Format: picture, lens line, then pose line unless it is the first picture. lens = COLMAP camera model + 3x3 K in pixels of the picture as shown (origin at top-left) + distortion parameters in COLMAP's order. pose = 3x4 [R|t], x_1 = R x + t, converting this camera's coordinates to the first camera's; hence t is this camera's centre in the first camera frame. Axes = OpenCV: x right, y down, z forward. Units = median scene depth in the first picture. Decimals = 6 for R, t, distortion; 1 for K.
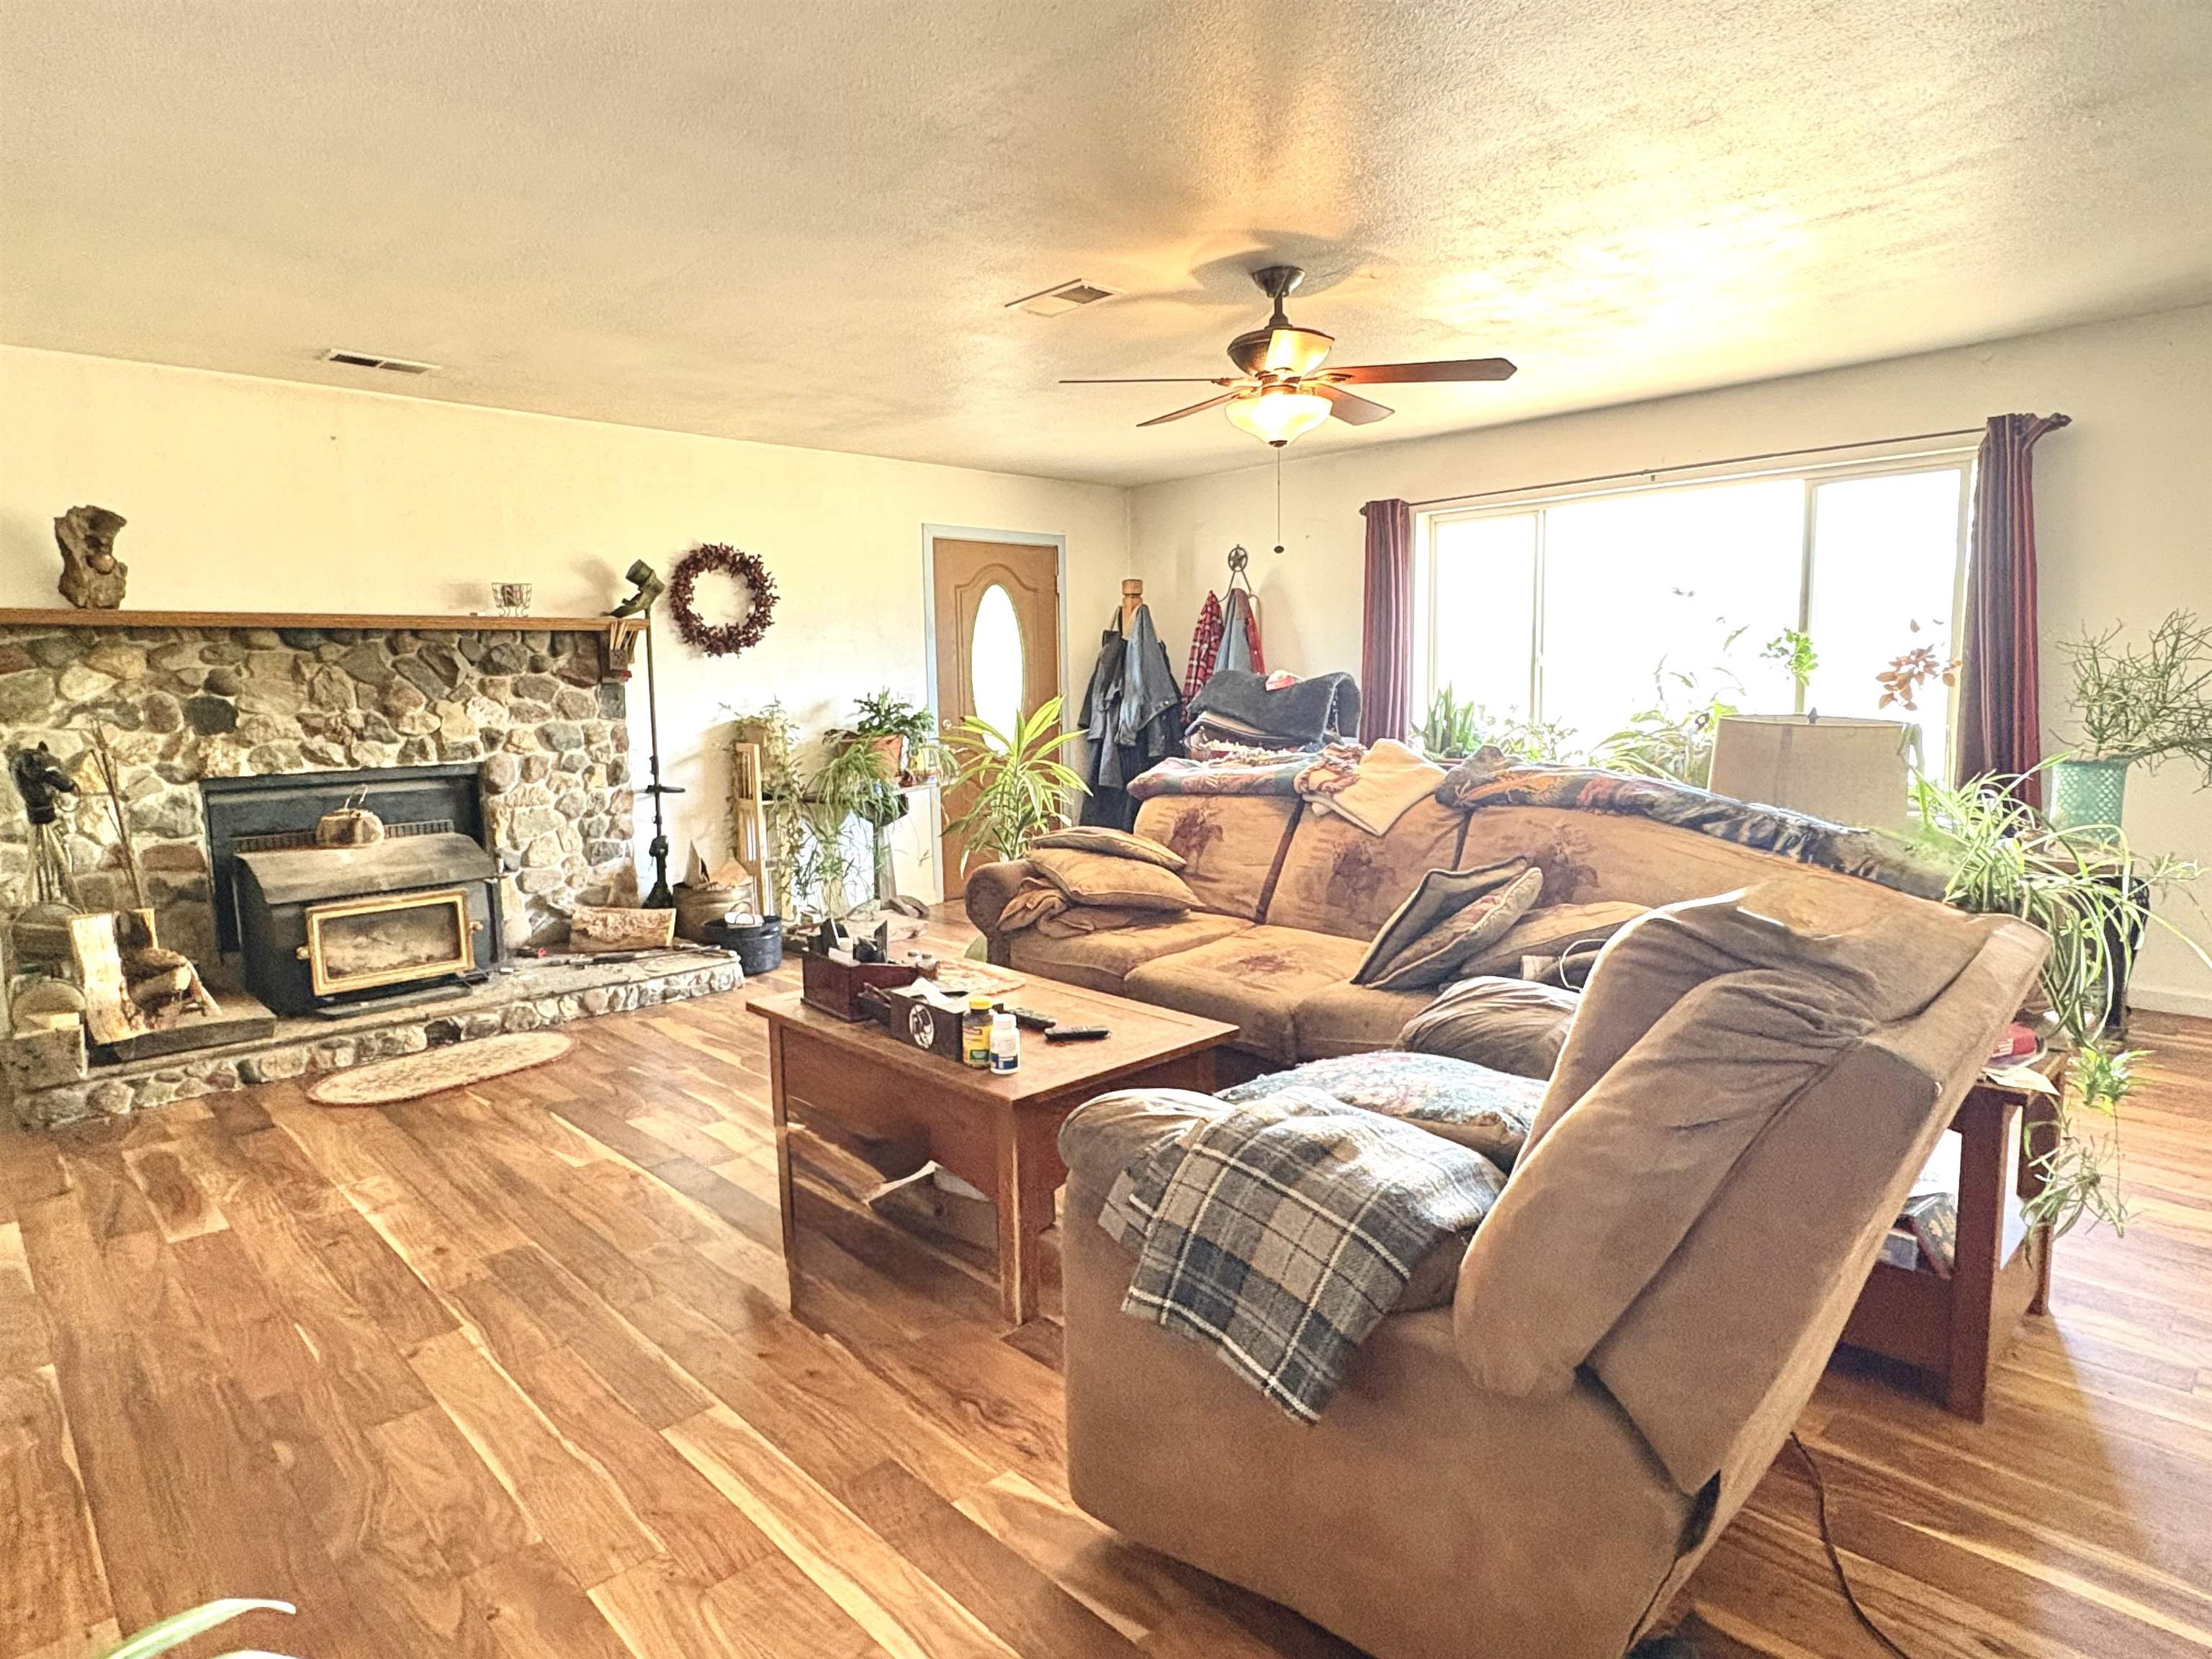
lens RADIAL K [[1268.8, 0, 1115.8], [0, 1268.8, 828.2], [0, 0, 1]] dist [0.023844, -0.001742]
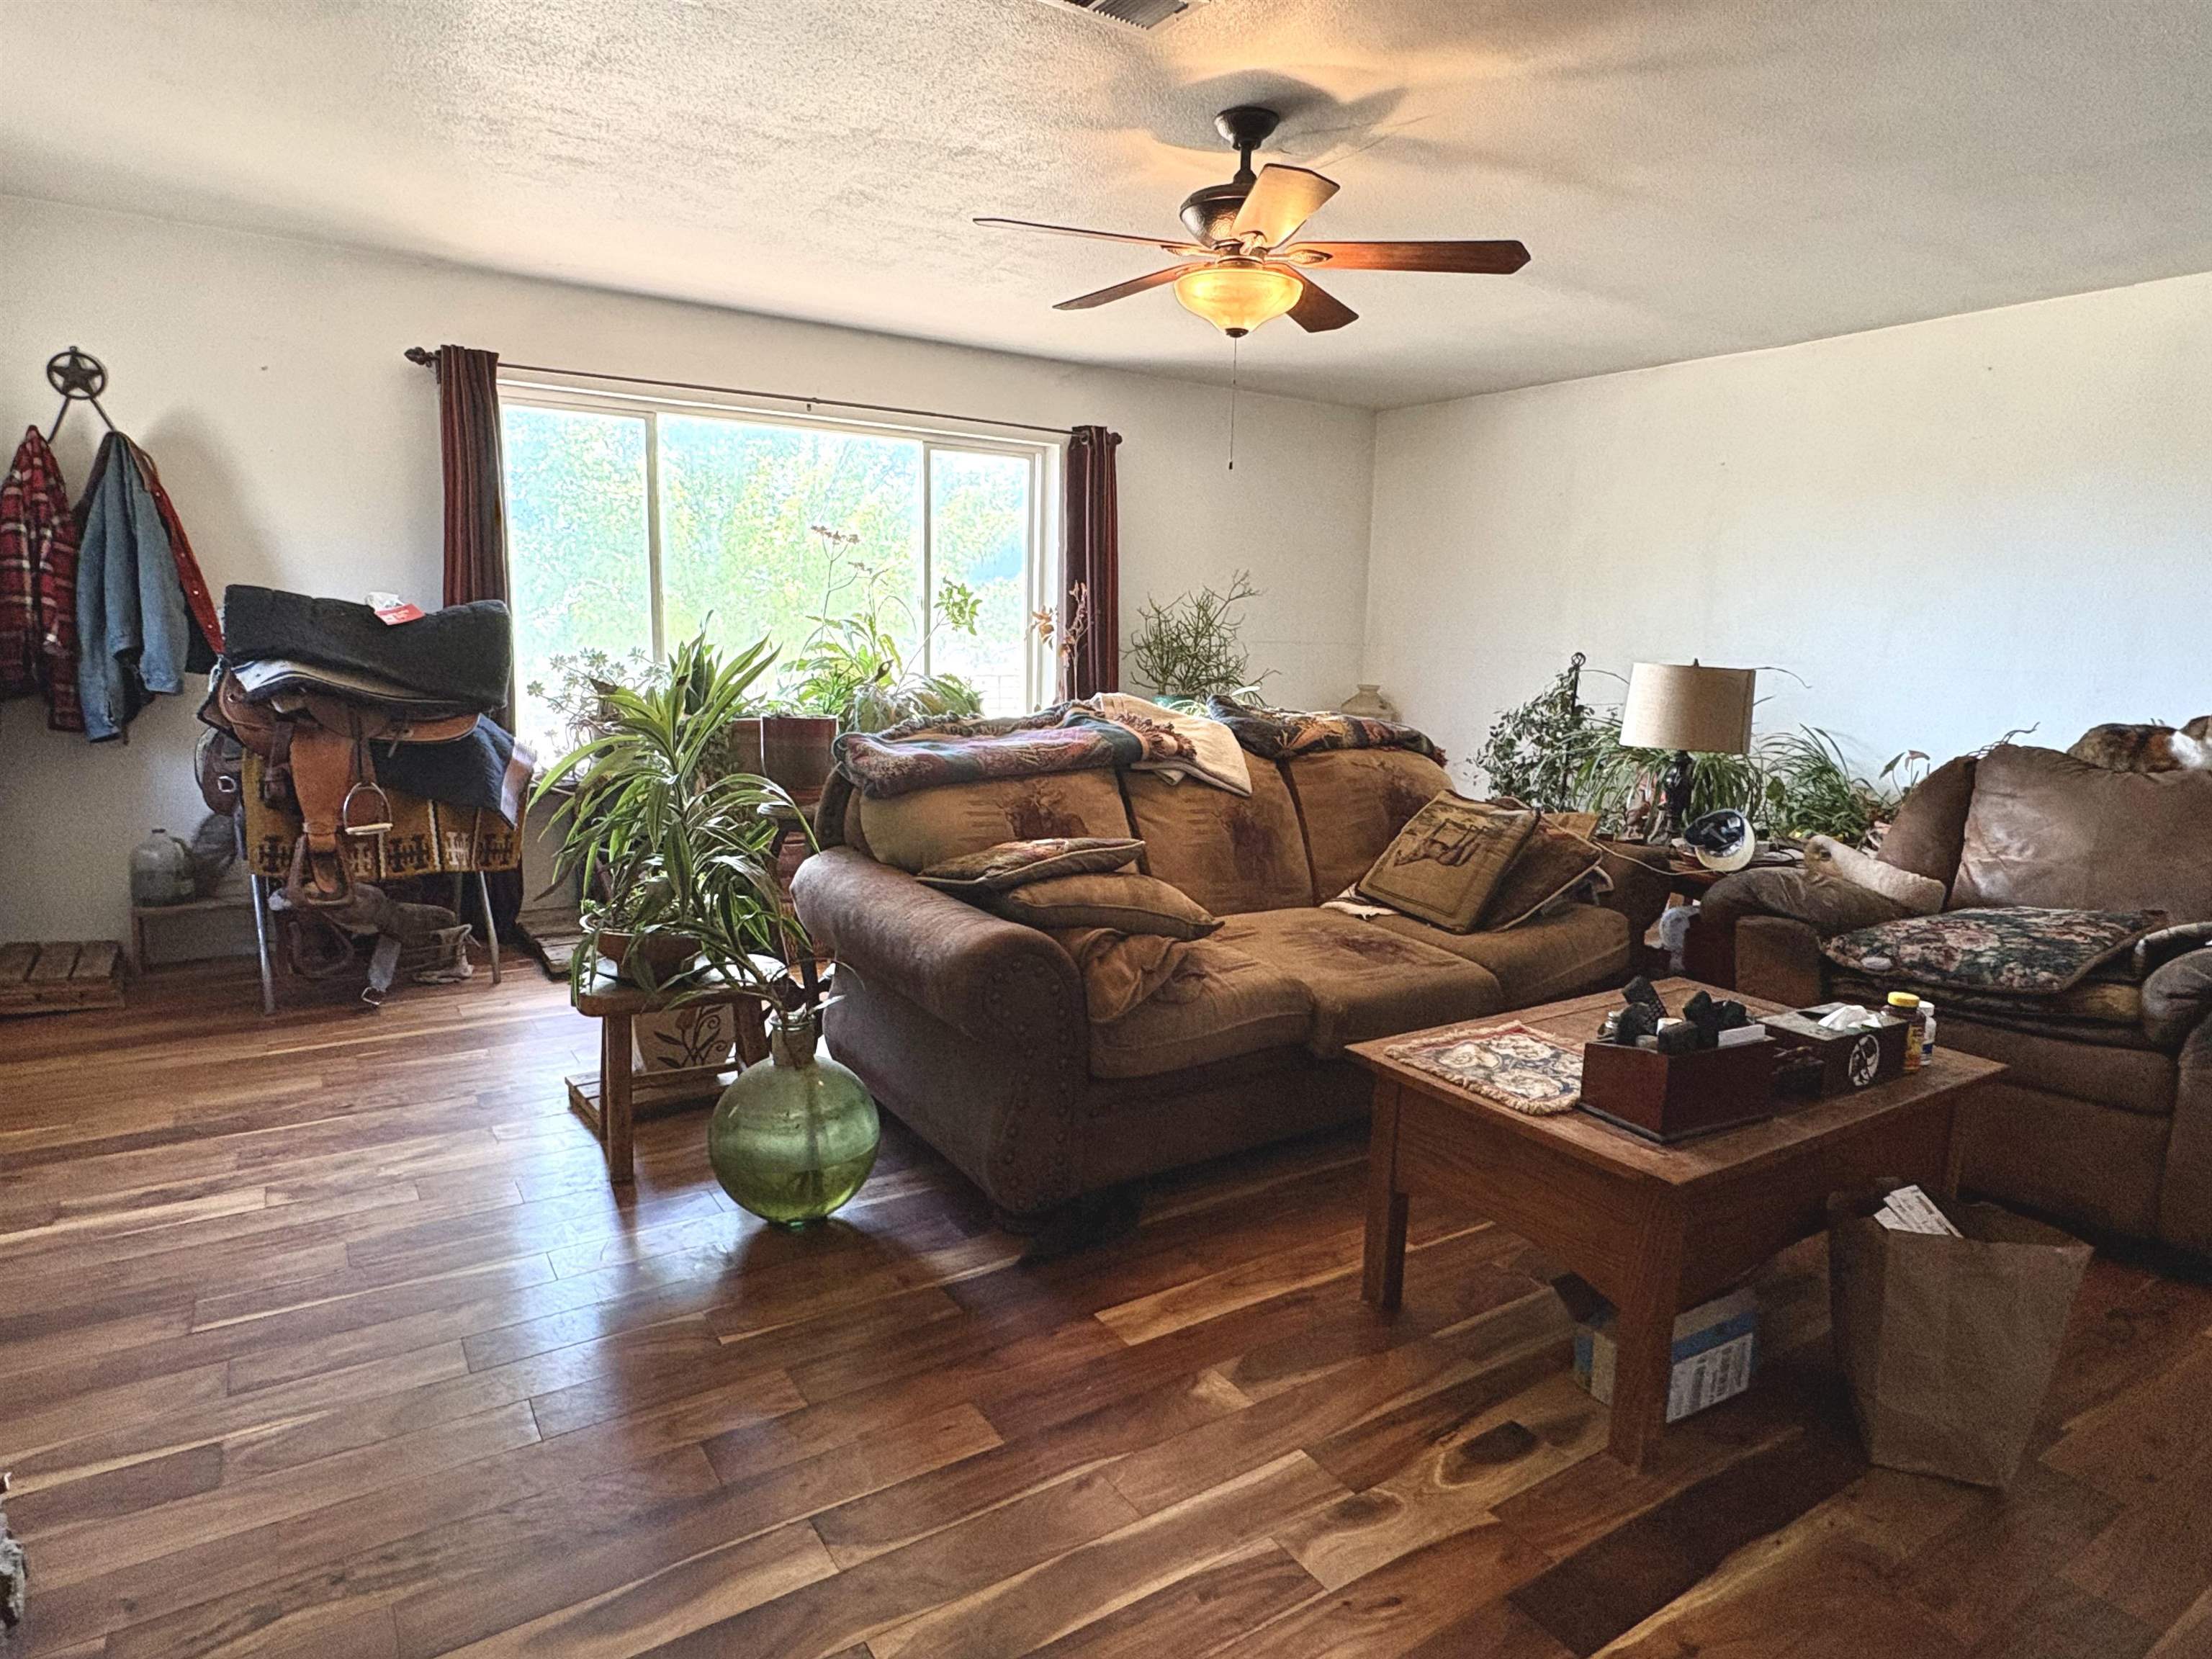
lens RADIAL K [[1268.8, 0, 1112.8], [0, 1268.8, 828.7], [0, 0, 1]] dist [0.023844, -0.001742]
pose [[0.194782, -0.135875, 0.971390, -0.664833], [0.093840, 0.988397, 0.119437, -0.084552], [-0.976347, 0.067891, 0.205273, 0.852898]]
